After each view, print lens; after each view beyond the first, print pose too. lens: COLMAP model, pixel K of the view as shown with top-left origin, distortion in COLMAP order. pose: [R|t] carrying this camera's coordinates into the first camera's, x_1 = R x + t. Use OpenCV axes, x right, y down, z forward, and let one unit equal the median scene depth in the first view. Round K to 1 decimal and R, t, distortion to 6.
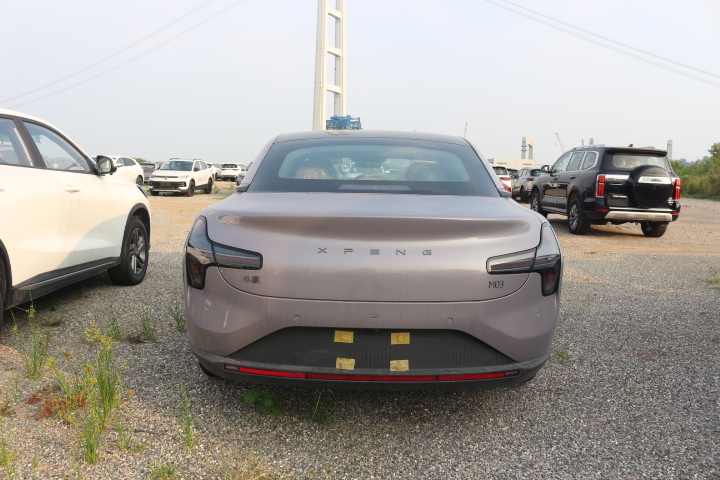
lens RADIAL K [[615.2, 0, 360.0], [0, 615.2, 240.0], [0, 0, 1]] dist [-0.130382, 0.002818]
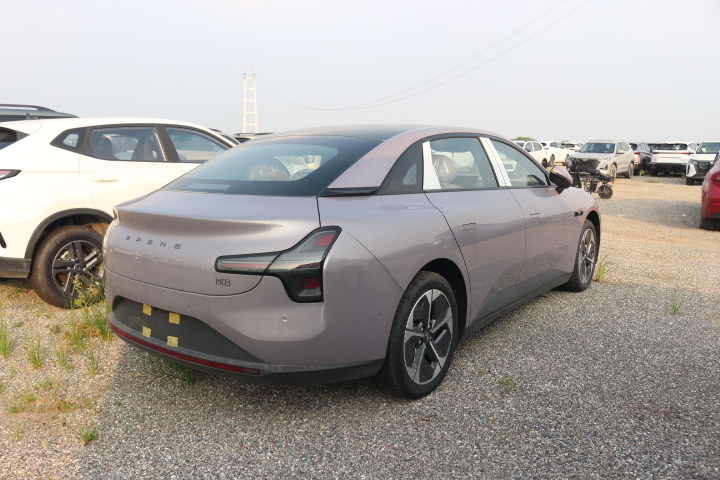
lens RADIAL K [[615.2, 0, 360.0], [0, 615.2, 240.0], [0, 0, 1]] dist [-0.130382, 0.002818]
pose [[0.786772, 0.072944, -0.612918, 1.006486], [-0.053446, 0.997314, 0.050085, -0.062441], [0.614925, -0.006648, 0.788557, 0.302125]]
